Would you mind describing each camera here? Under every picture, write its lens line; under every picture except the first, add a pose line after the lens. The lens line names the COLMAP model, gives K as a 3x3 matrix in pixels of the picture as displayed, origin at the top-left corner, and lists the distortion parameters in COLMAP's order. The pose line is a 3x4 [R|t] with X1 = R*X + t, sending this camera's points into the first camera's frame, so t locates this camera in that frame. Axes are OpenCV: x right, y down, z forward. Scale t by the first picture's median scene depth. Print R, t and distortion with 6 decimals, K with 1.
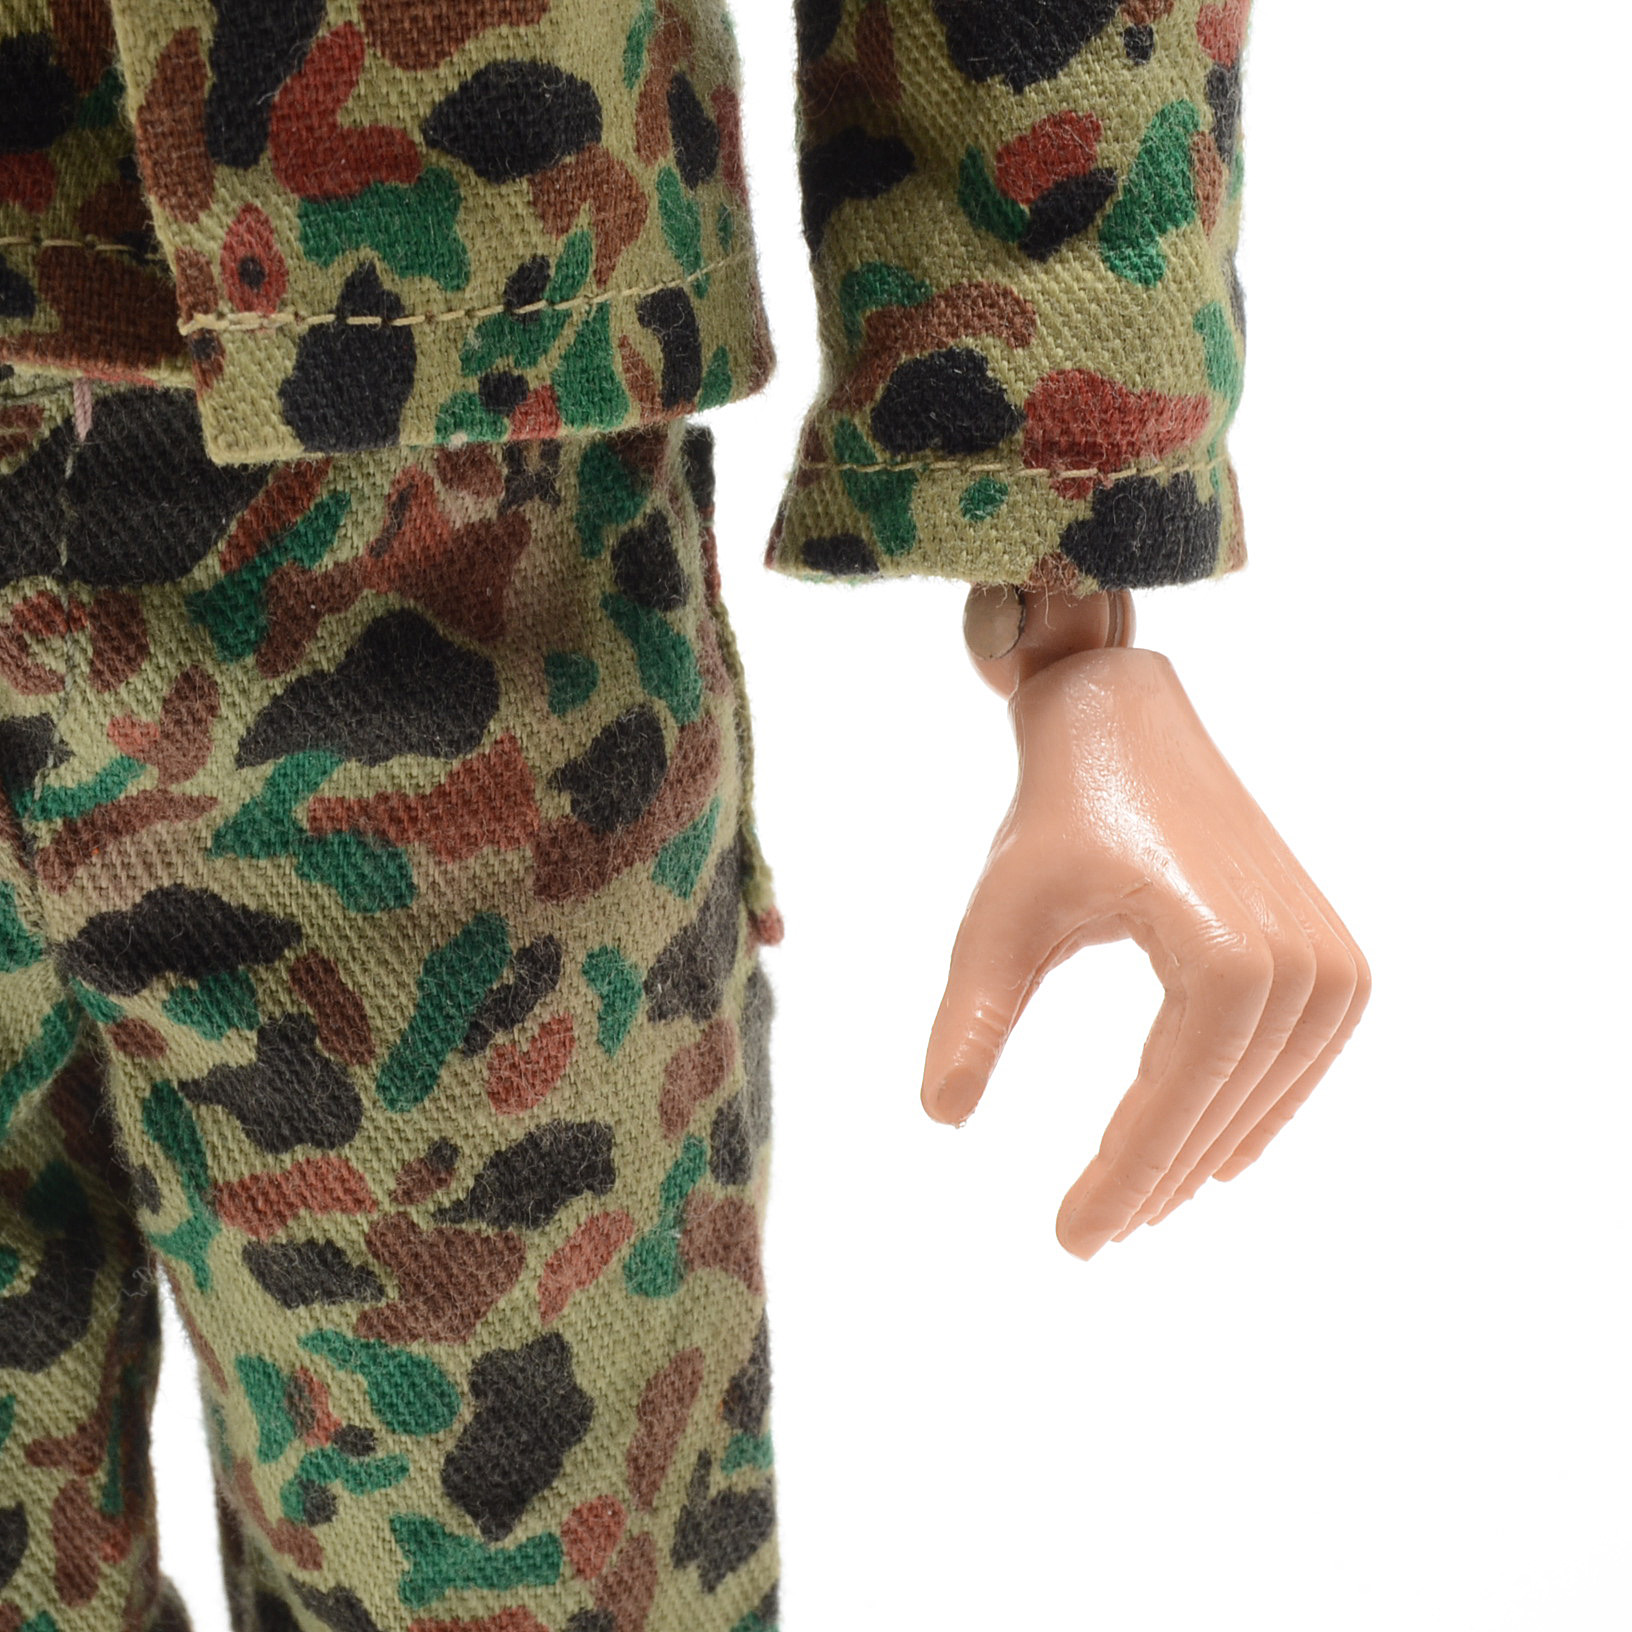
lens RADIAL K [[5298.0, 0, 818.4], [0, 5298.0, 858.9], [0, 0, 1]] dist [-0.007697, -0.372391]
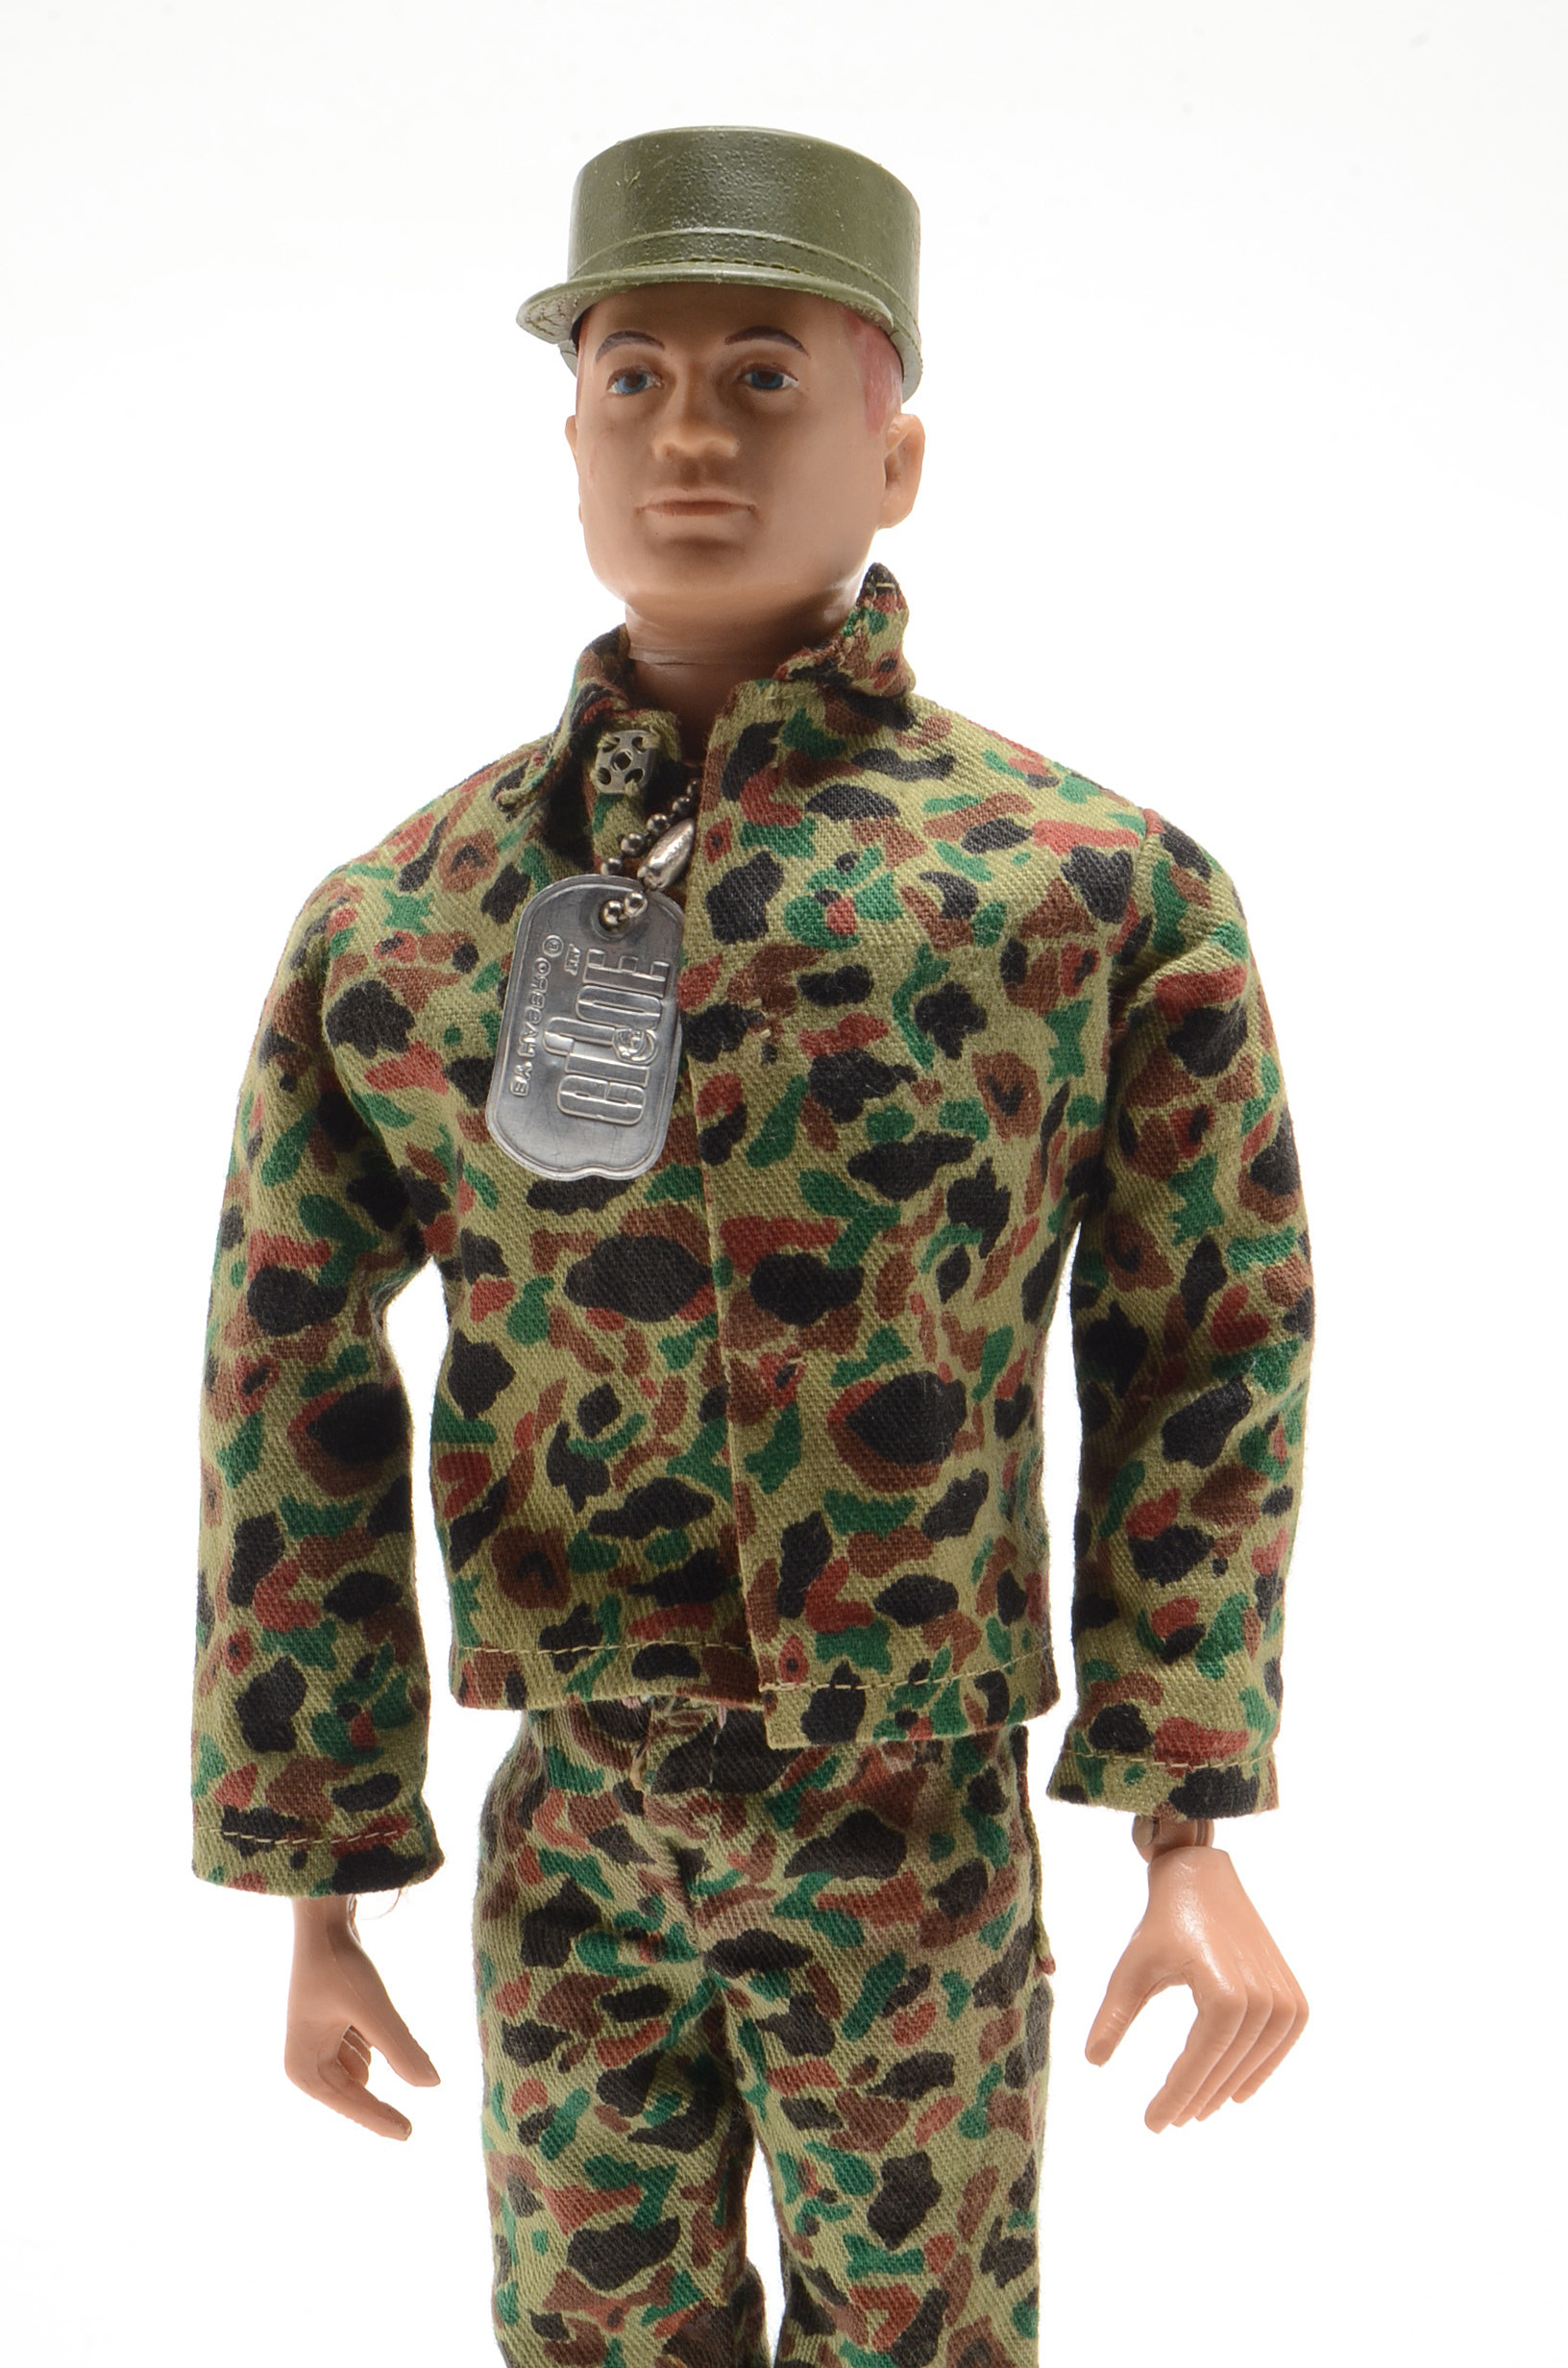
lens RADIAL K [[4732.4, 0, 784.0], [0, 4732.4, 1184.0], [0, 0, 1]] dist [-0.041225, 0.064778]
pose [[0.980671, 0.039064, -0.191722, 0.250335], [-0.064628, 0.989542, -0.128954, -0.048083], [0.184680, 0.138852, 0.972941, -0.934349]]
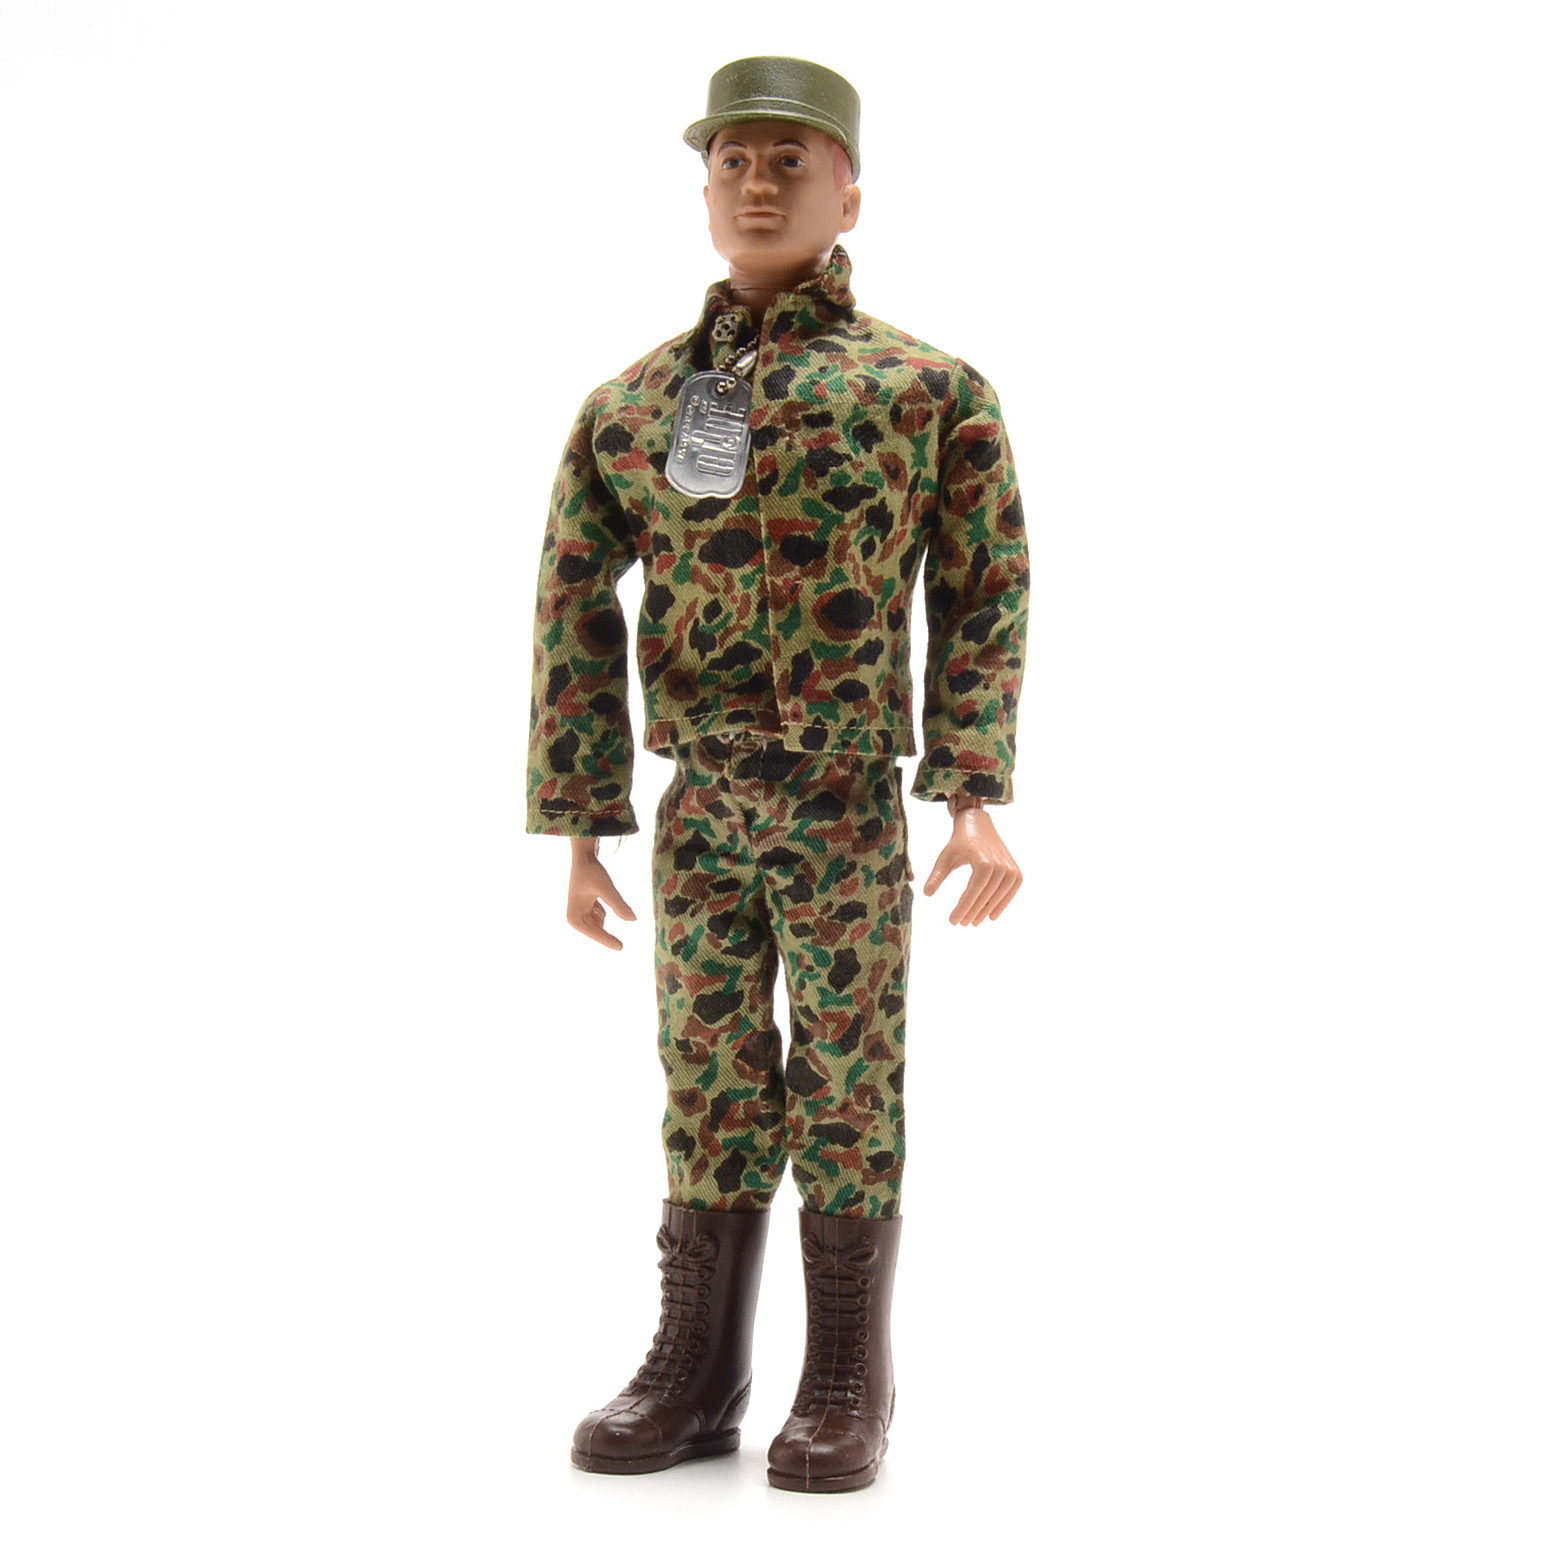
lens RADIAL K [[3383.5, 0, 881.7], [0, 3383.5, 774.5], [0, 0, 1]] dist [-0.033511, -0.137309]
pose [[0.982635, 0.034440, -0.182326, 0.538386], [-0.072225, 0.976121, -0.204870, 0.572568], [0.170916, 0.214481, 0.961658, -2.003800]]
